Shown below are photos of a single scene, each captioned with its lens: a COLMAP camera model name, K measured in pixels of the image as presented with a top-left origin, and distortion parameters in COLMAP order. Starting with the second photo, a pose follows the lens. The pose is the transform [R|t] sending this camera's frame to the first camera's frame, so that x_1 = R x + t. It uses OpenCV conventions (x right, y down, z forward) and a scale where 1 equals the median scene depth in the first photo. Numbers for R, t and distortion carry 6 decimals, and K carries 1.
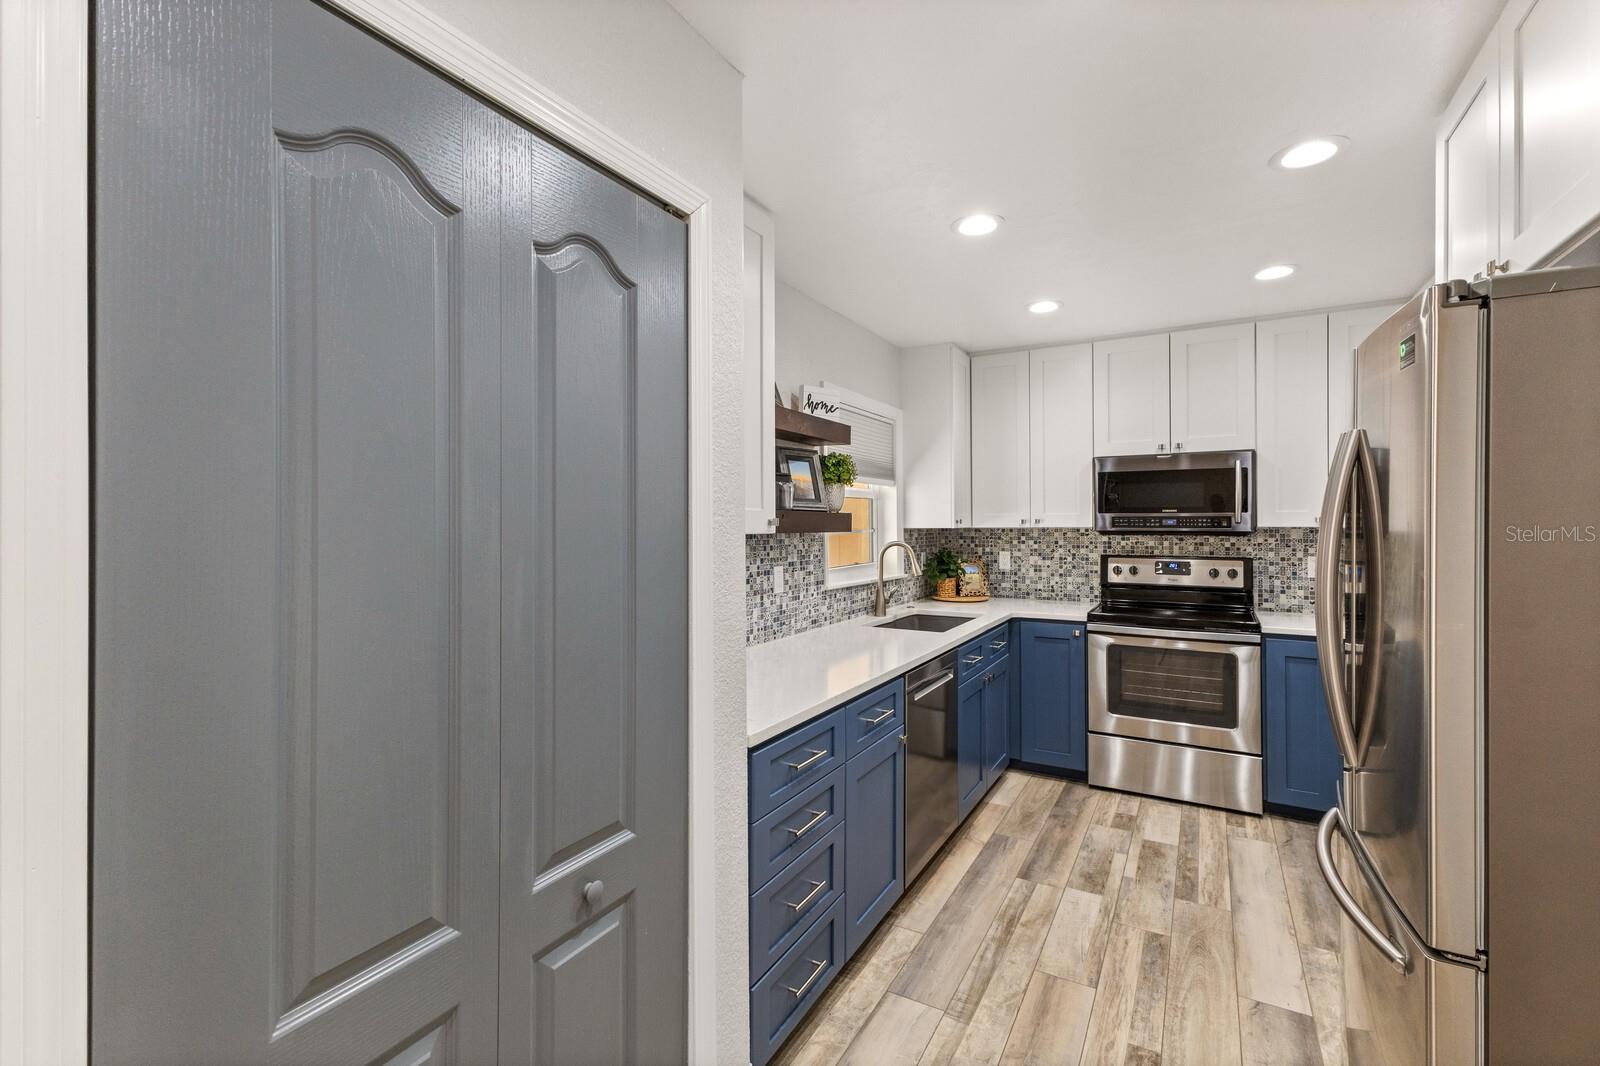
lens RADIAL K [[700.7, 0, 805.2], [0, 700.7, 518.8], [0, 0, 1]] dist [0.019181, -0.003365]
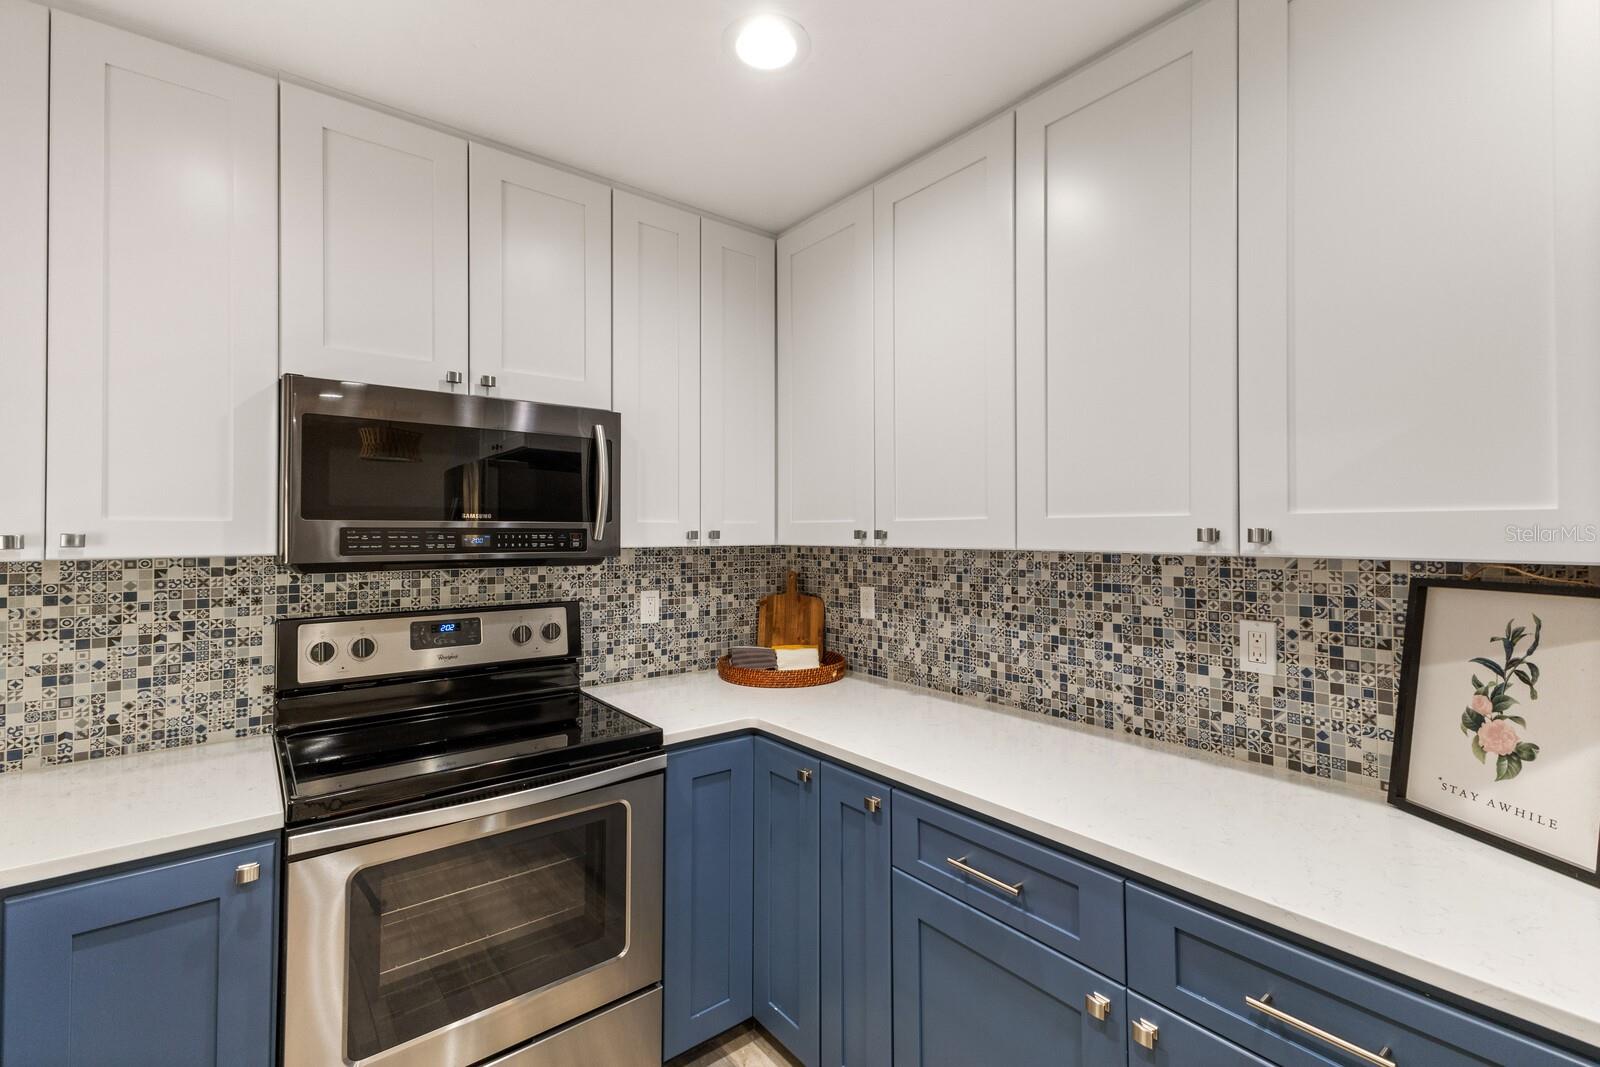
lens RADIAL K [[700.7, 0, 801.9], [0, 700.7, 520.8], [0, 0, 1]] dist [0.019181, -0.003365]
pose [[0.376450, 0.018423, 0.926254, 0.163786], [-0.000931, 0.999809, -0.019507, 0.000466], [-0.926436, 0.006481, 0.376396, 0.610288]]
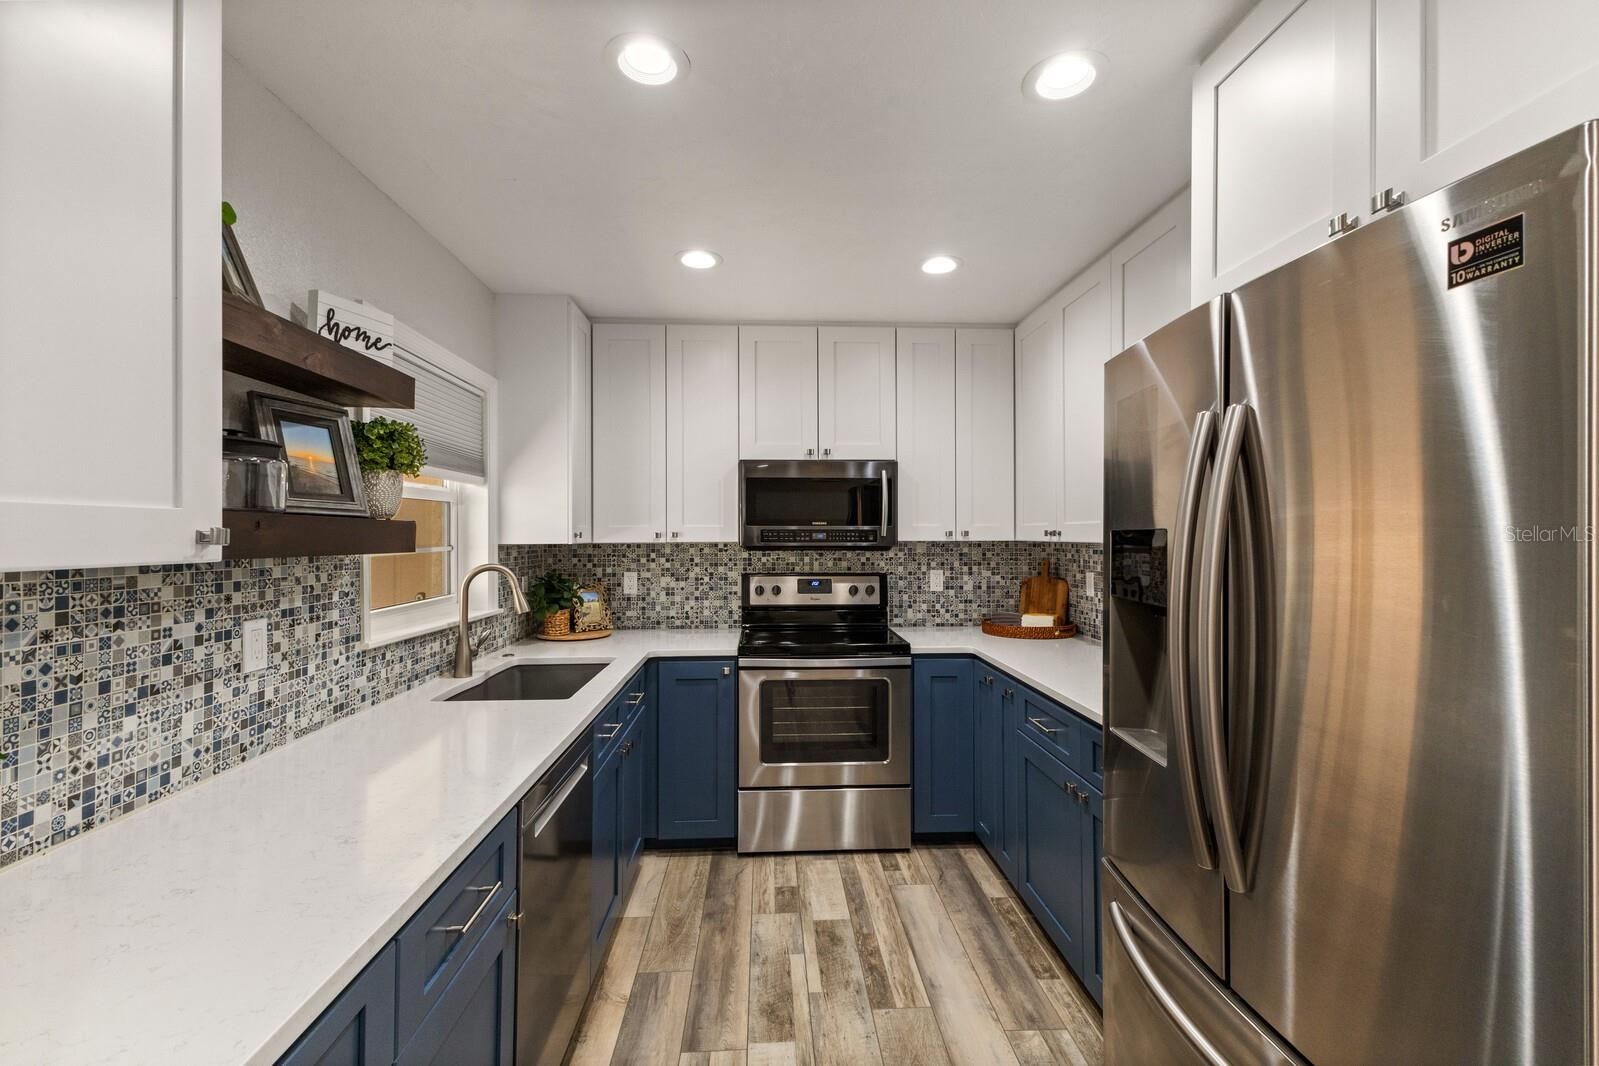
lens RADIAL K [[700.3, 0, 799.0], [0, 700.3, 526.4], [0, 0, 1]] dist [0.019181, -0.003365]
pose [[0.843936, 0.007595, 0.536391, 0.016109], [-0.003158, 0.999953, -0.009189, 0.000718], [-0.536435, 0.006061, 0.843920, 0.253497]]
